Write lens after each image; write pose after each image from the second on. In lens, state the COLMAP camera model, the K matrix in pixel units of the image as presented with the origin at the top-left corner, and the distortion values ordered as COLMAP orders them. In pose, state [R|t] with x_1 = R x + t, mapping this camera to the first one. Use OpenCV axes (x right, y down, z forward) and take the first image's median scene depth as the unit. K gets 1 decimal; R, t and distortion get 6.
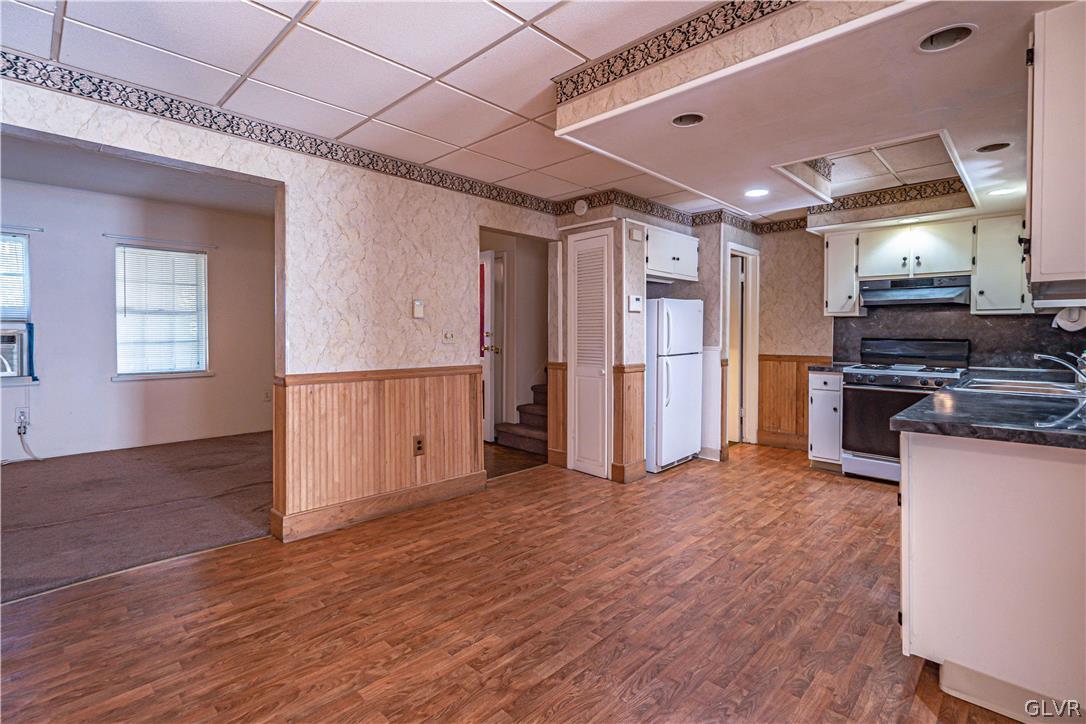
lens RADIAL K [[509.7, 0, 539.9], [0, 509.7, 342.6], [0, 0, 1]] dist [-0.001797, 0.000279]
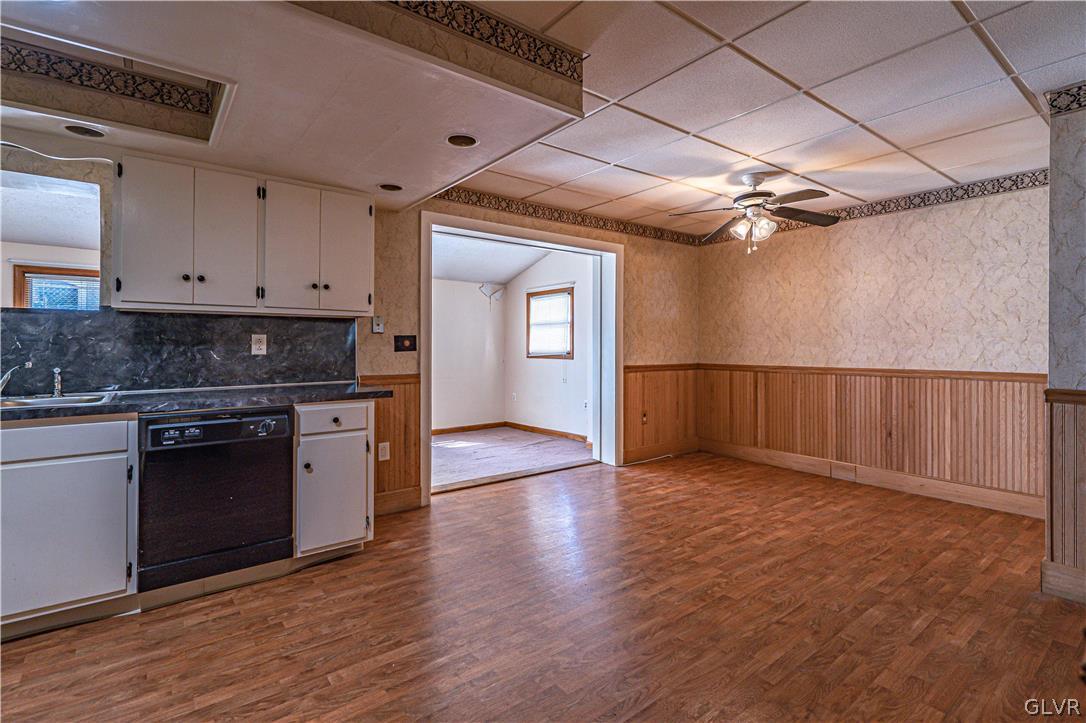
lens RADIAL K [[518.5, 0, 527.4], [0, 518.5, 342.1], [0, 0, 1]] dist [0.000425, 0.000239]
pose [[-0.985291, -0.003151, 0.170856, -0.018334], [-0.000346, 0.999865, 0.016444, -0.016251], [-0.170885, 0.016143, -0.985159, 1.046849]]
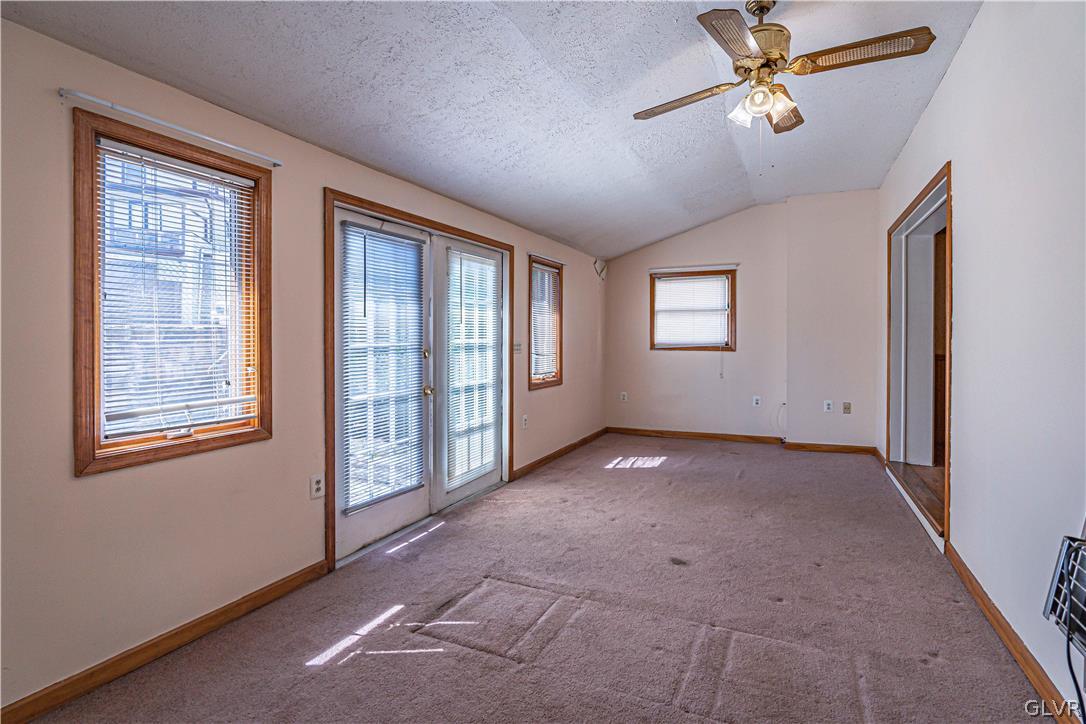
lens RADIAL K [[516.3, 0, 545.8], [0, 516.3, 331.2], [0, 0, 1]] dist [0.000209, 0.000693]
pose [[-0.950446, -0.010222, -0.310723, 1.055688], [-0.013514, 0.999873, 0.008442, 0.003755], [0.310597, 0.012222, -0.950463, 0.616942]]
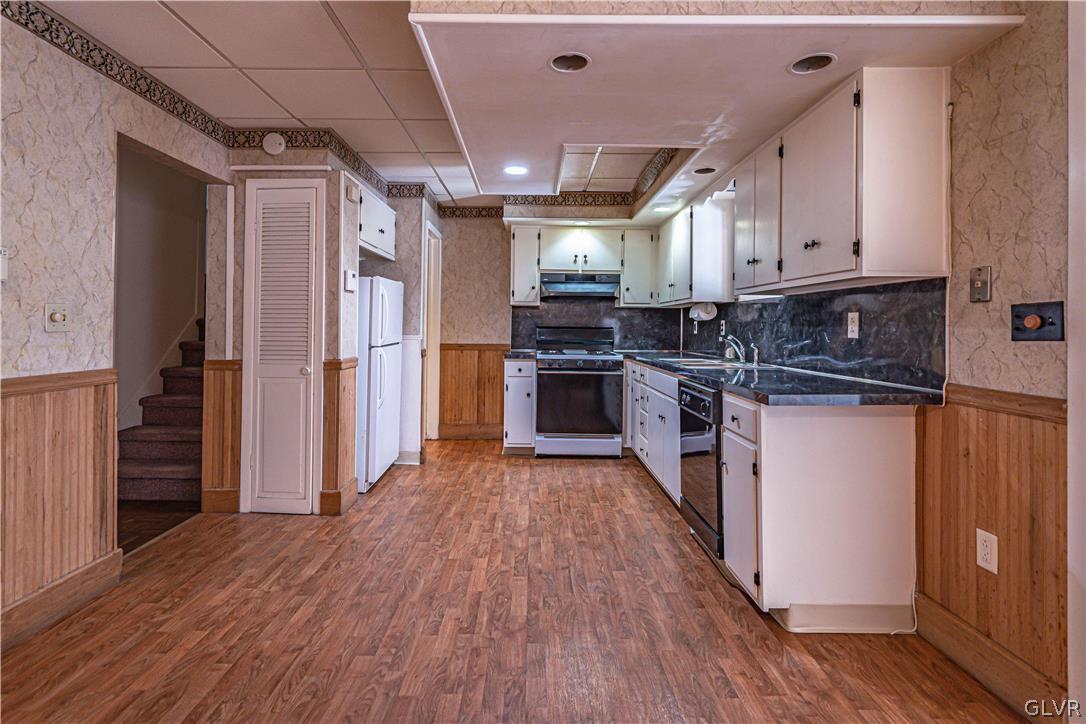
lens RADIAL K [[539.9, 0, 533.5], [0, 539.9, 319.2], [0, 0, 1]] dist [0.000560, 0.001748]
pose [[0.720900, 0.013060, 0.692916, -0.186531], [0.006124, 0.999663, -0.025213, 0.005425], [-0.693012, 0.022420, 0.720577, 0.205494]]
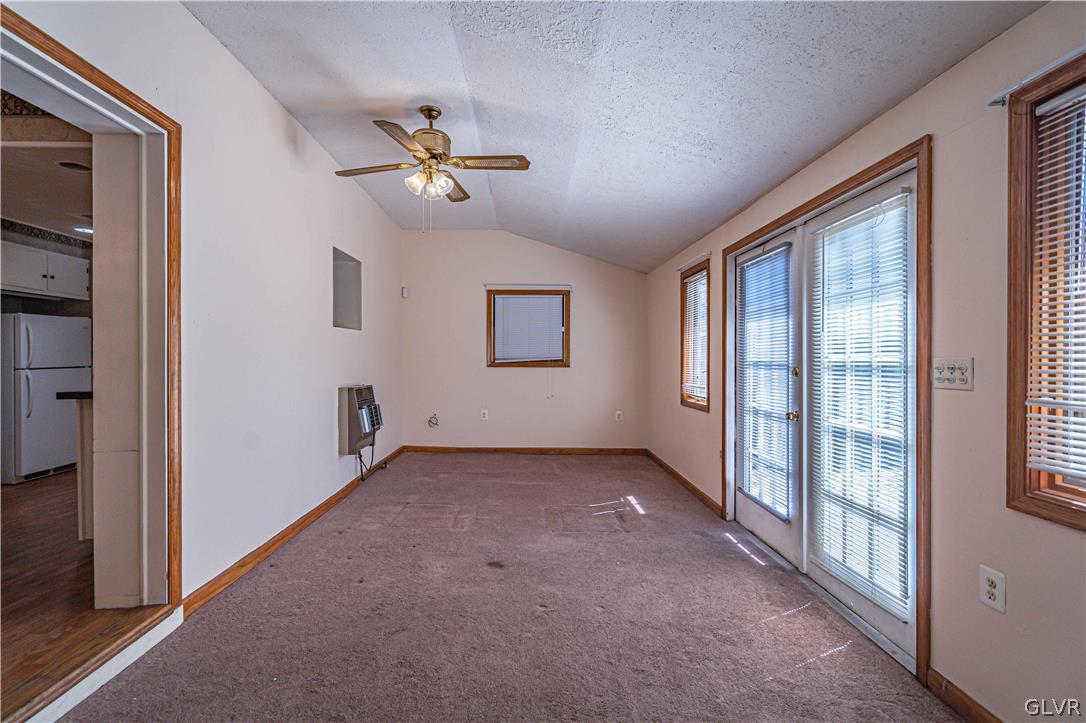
lens RADIAL K [[497.4, 0, 541.8], [0, 497.4, 357.0], [0, 0, 1]] dist [0.000333, 0.000587]
pose [[0.695477, -0.001255, 0.718547, 0.249354], [0.016476, 0.999763, -0.014202, 0.033926], [-0.718360, 0.021716, 0.695333, -0.467514]]
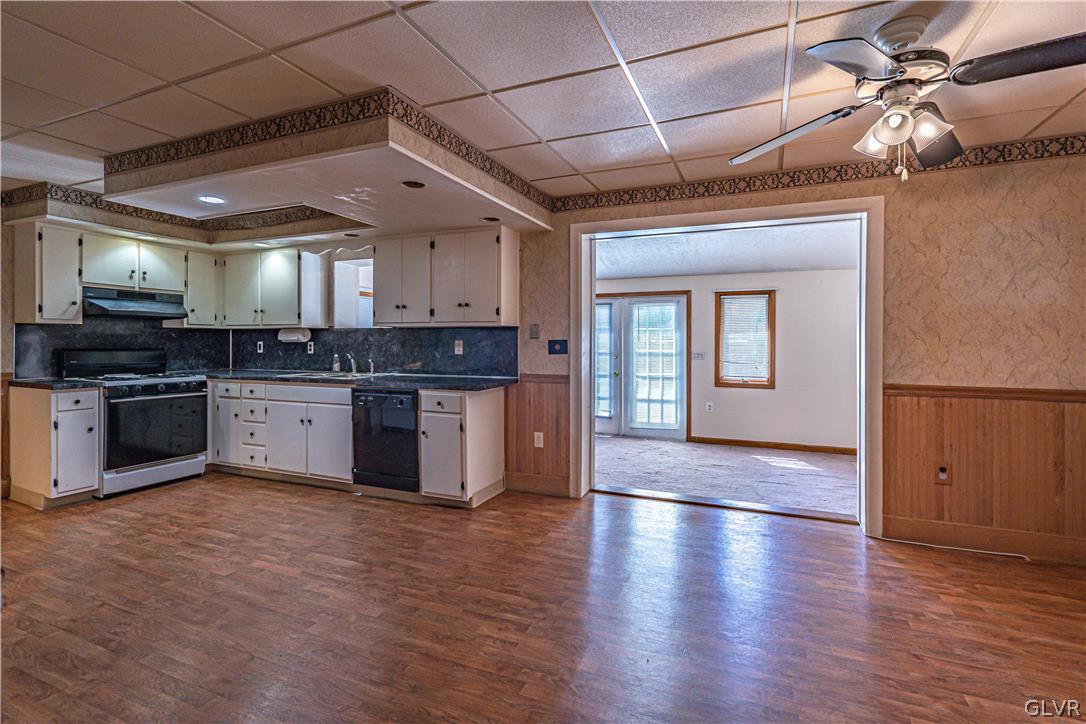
lens RADIAL K [[499.9, 0, 537.8], [0, 499.9, 345.5], [0, 0, 1]] dist [-0.002538, 0.000079]
pose [[-0.340203, -0.010899, 0.940289, -0.528975], [0.015228, 0.999738, 0.017098, -0.019497], [-0.940229, 0.020135, -0.339948, 0.584026]]
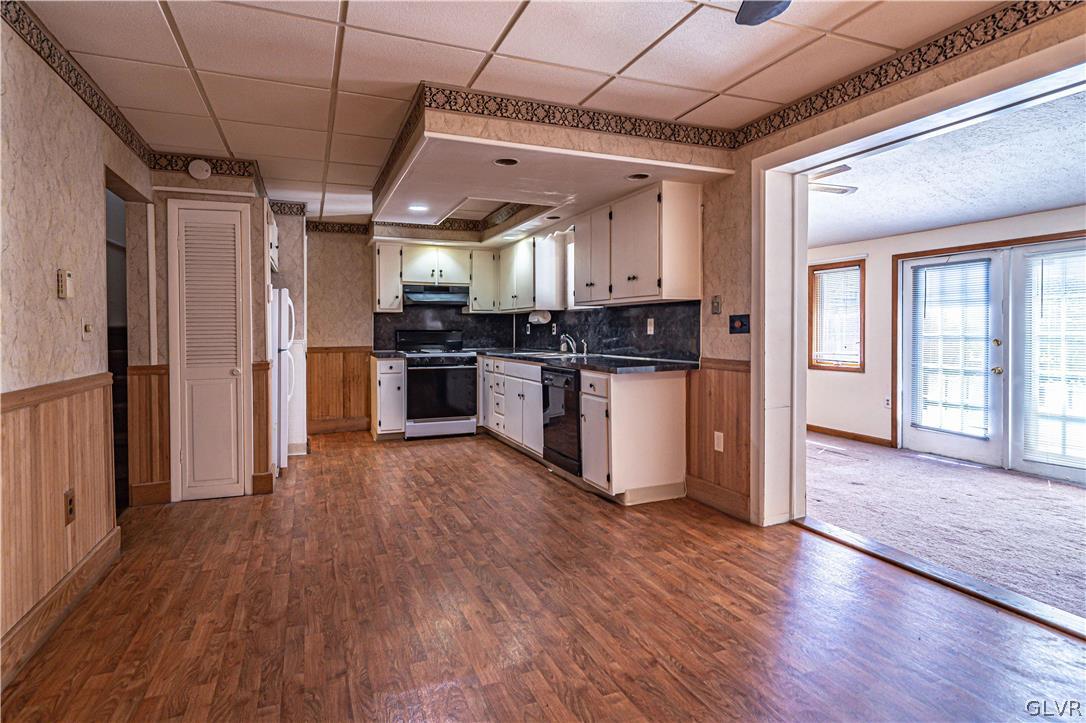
lens RADIAL K [[541.8, 0, 520.0], [0, 541.8, 337.9], [0, 0, 1]] dist [-0.000645, 0.000837]
pose [[0.421282, -0.019654, 0.906717, -0.500084], [0.024221, 0.999652, 0.010415, 0.003930], [-0.906606, 0.017574, 0.421611, 0.192838]]
